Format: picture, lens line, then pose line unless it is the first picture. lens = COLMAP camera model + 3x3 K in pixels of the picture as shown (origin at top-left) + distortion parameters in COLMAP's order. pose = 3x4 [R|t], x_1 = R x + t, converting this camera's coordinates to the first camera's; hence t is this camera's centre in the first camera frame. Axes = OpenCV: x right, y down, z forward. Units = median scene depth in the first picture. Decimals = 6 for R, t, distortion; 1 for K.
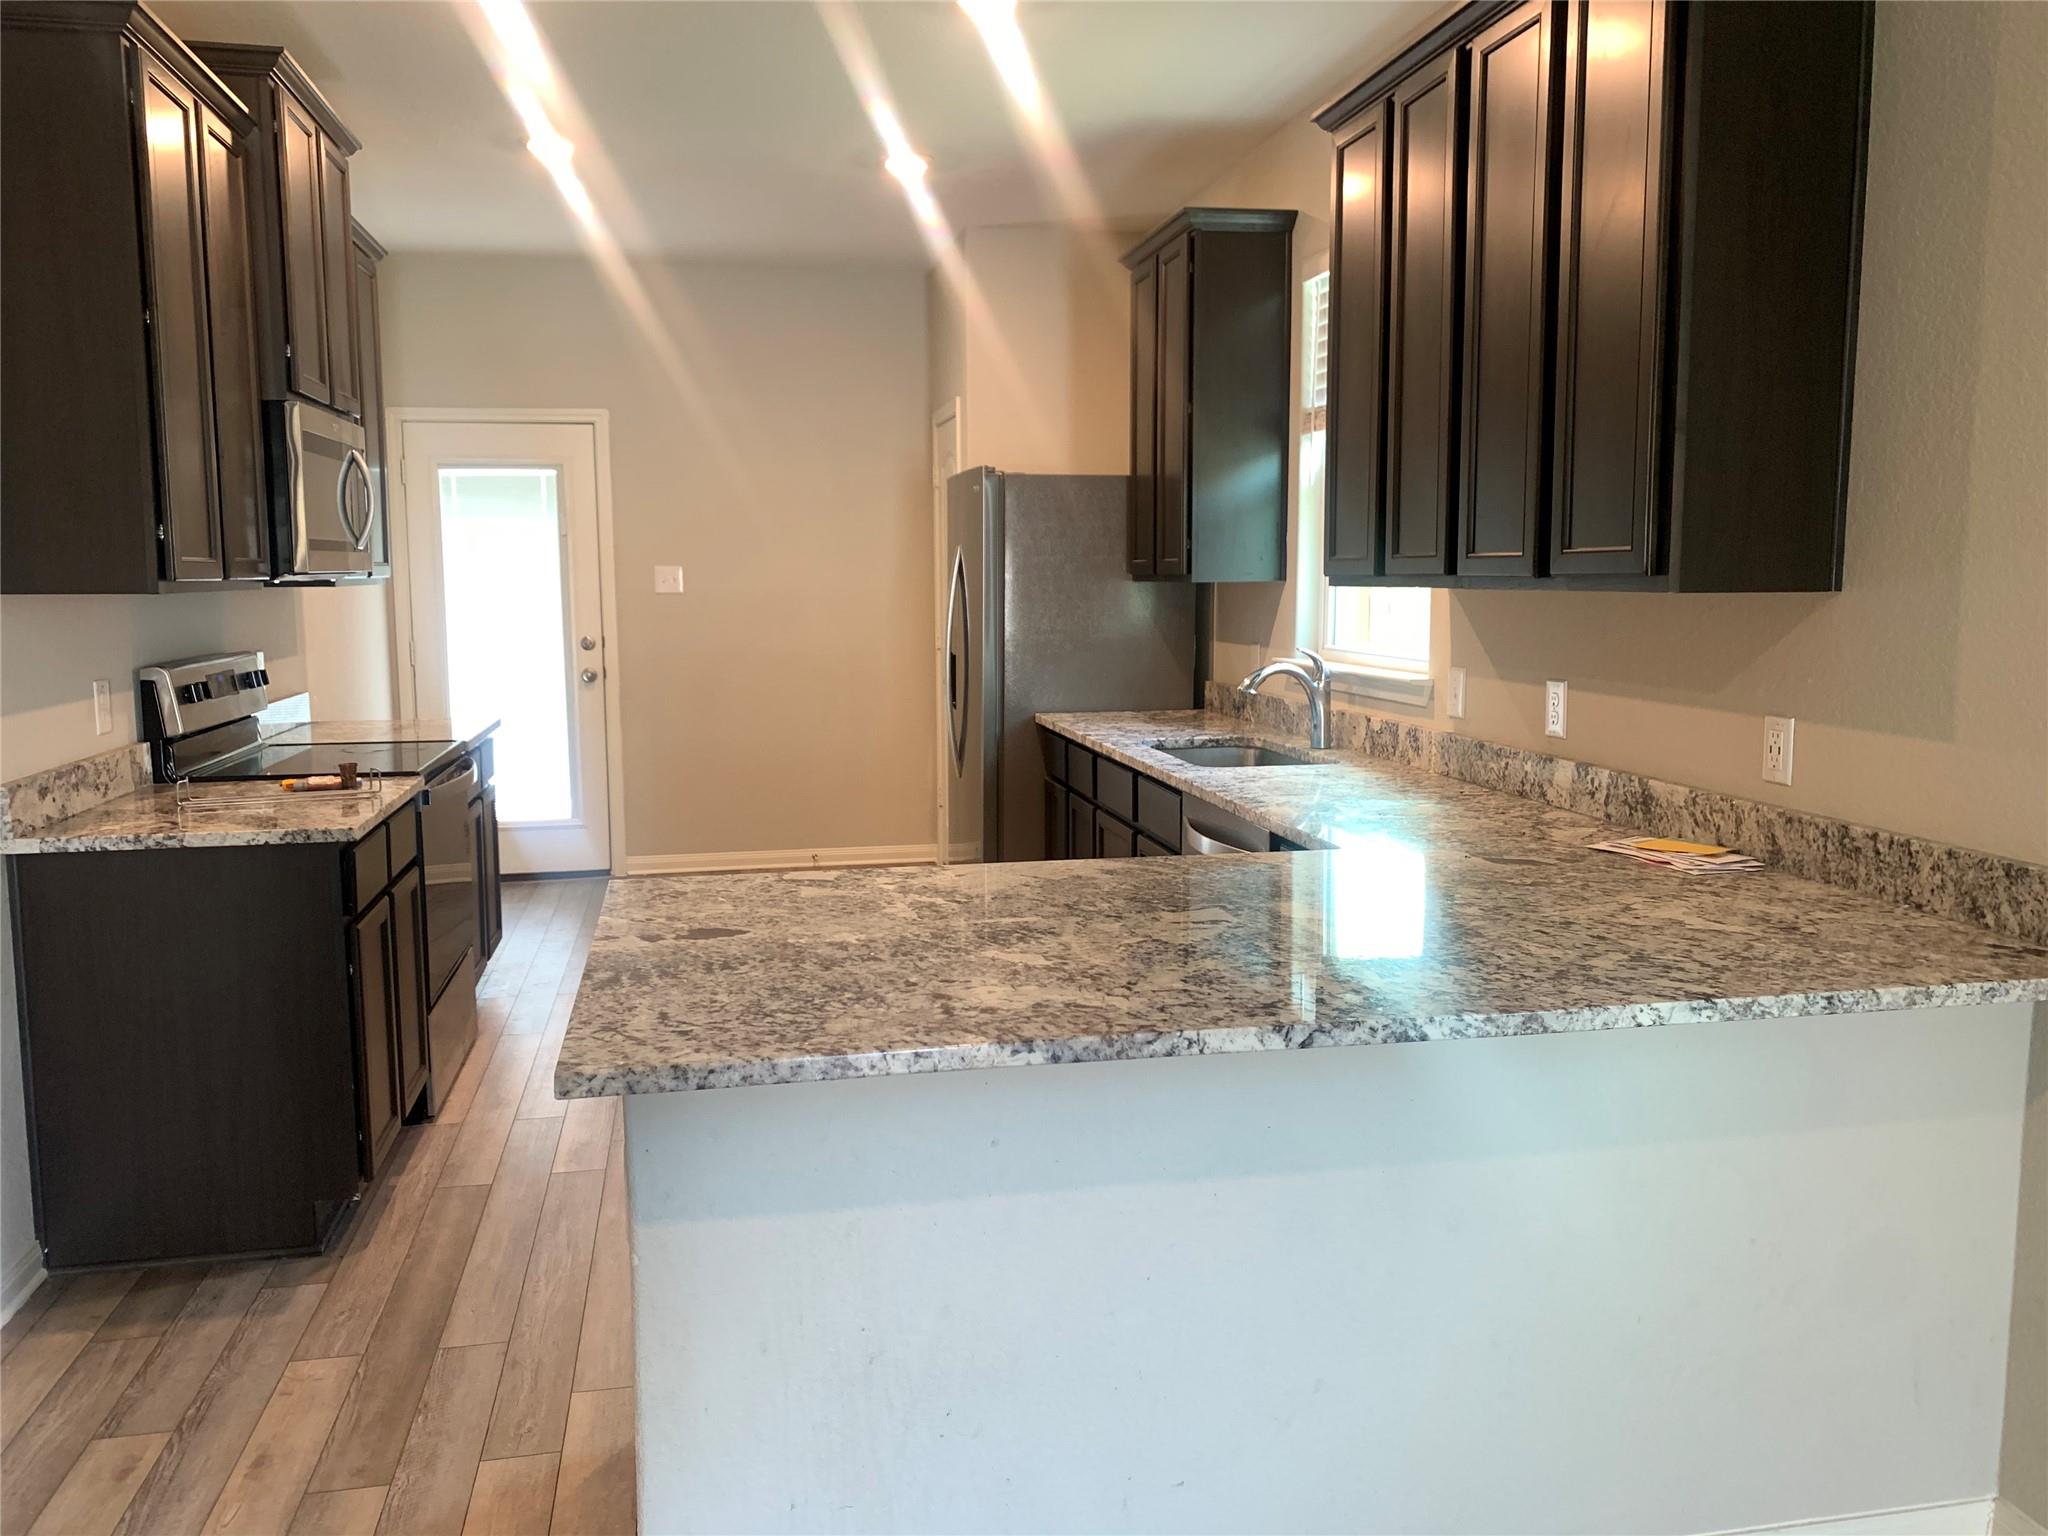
lens RADIAL K [[1567.9, 0, 991.1], [0, 1567.9, 759.8], [0, 0, 1]] dist [0.012866, -0.003219]
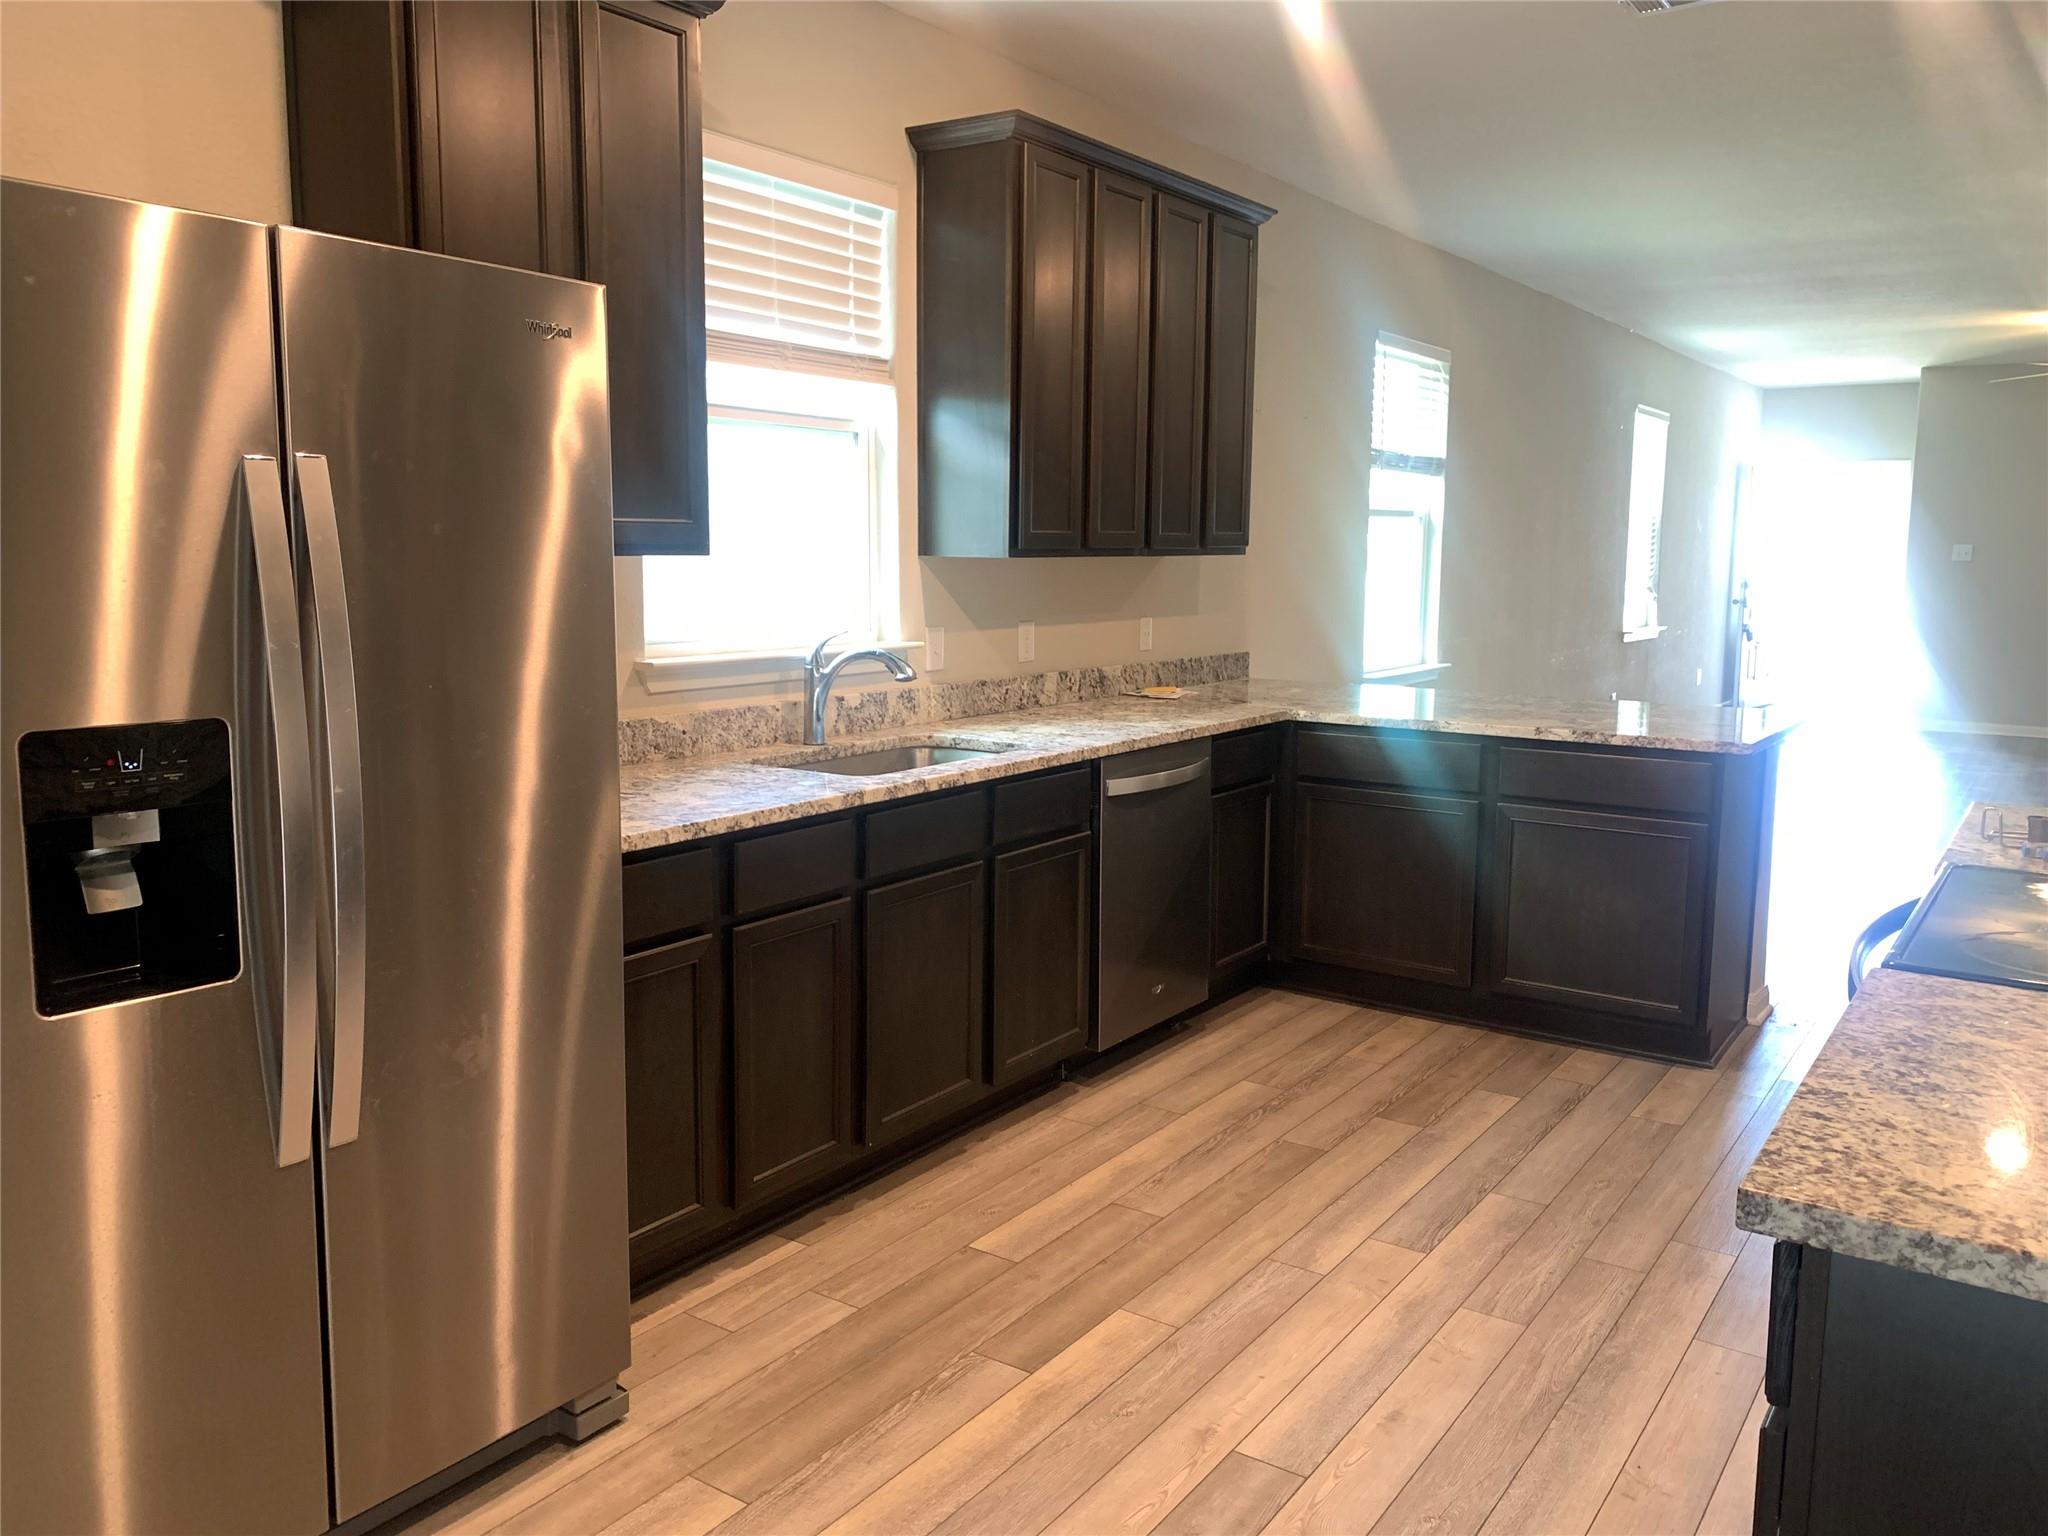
lens RADIAL K [[1597.4, 0, 1025.4], [0, 1597.4, 746.9], [0, 0, 1]] dist [0.007606, -0.007932]
pose [[-0.706306, -0.094671, 0.701548, -0.552319], [0.079373, 0.974177, 0.211372, -0.204880], [-0.703443, 0.204978, -0.680553, 1.681555]]
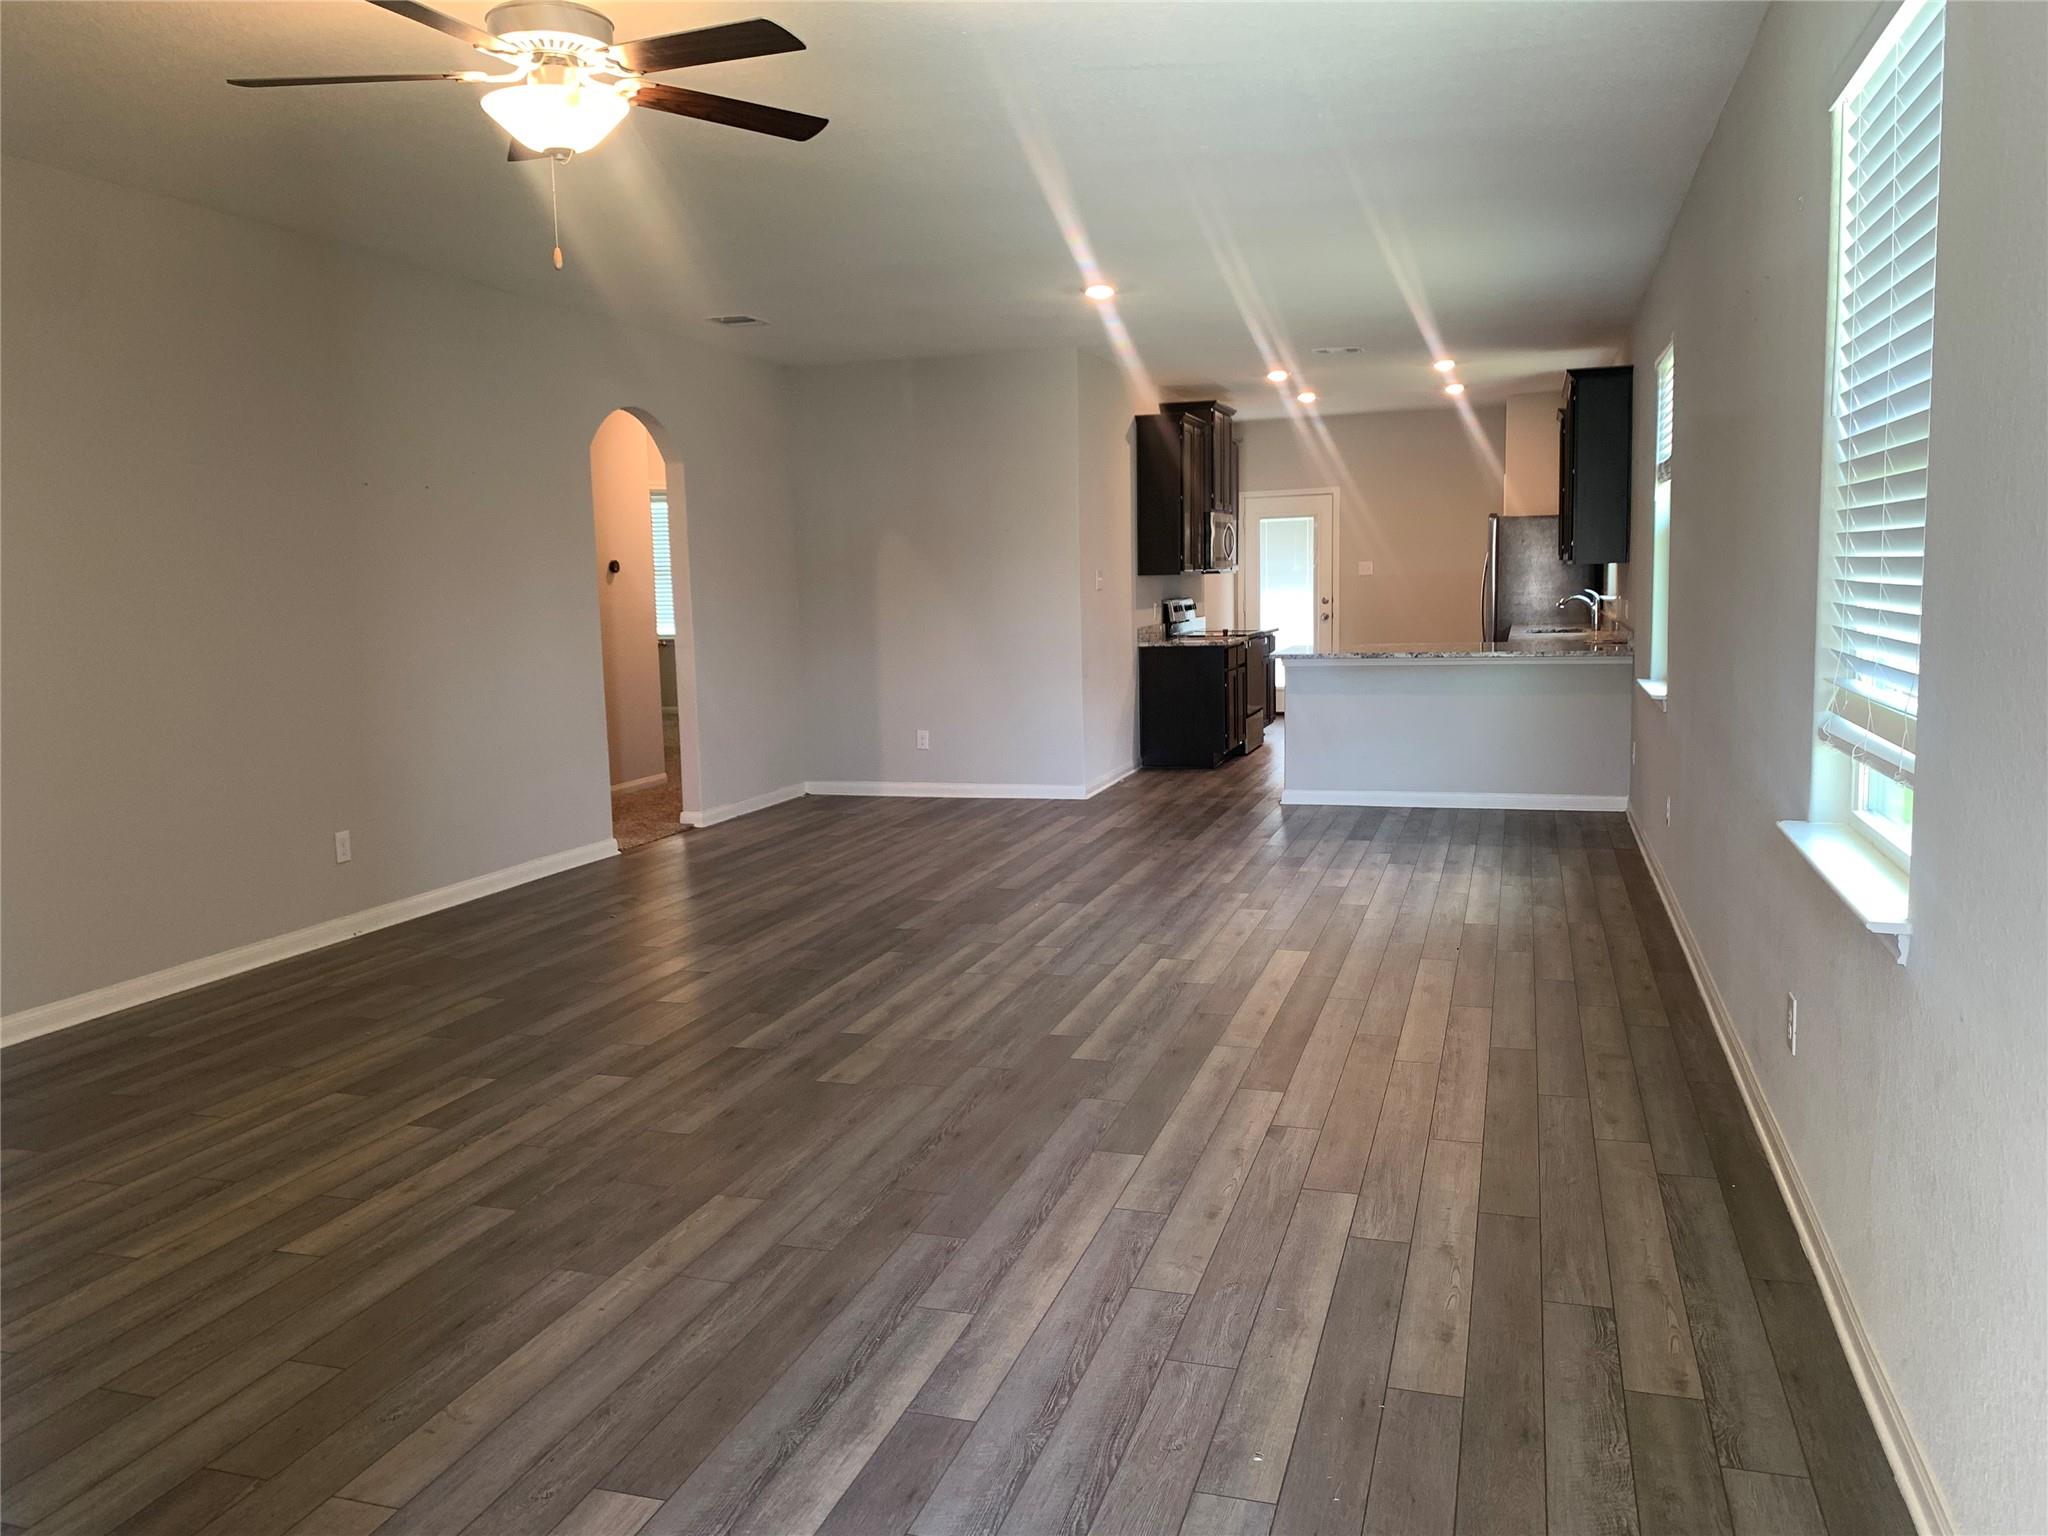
lens RADIAL K [[1567.9, 0, 991.1], [0, 1567.9, 759.8], [0, 0, 1]] dist [0.012866, -0.003219]
pose [[0.875156, 0.042054, -0.482010, 0.639347], [-0.039708, 0.999098, 0.015074, 0.214472], [0.482209, 0.005947, 0.876036, -1.794955]]
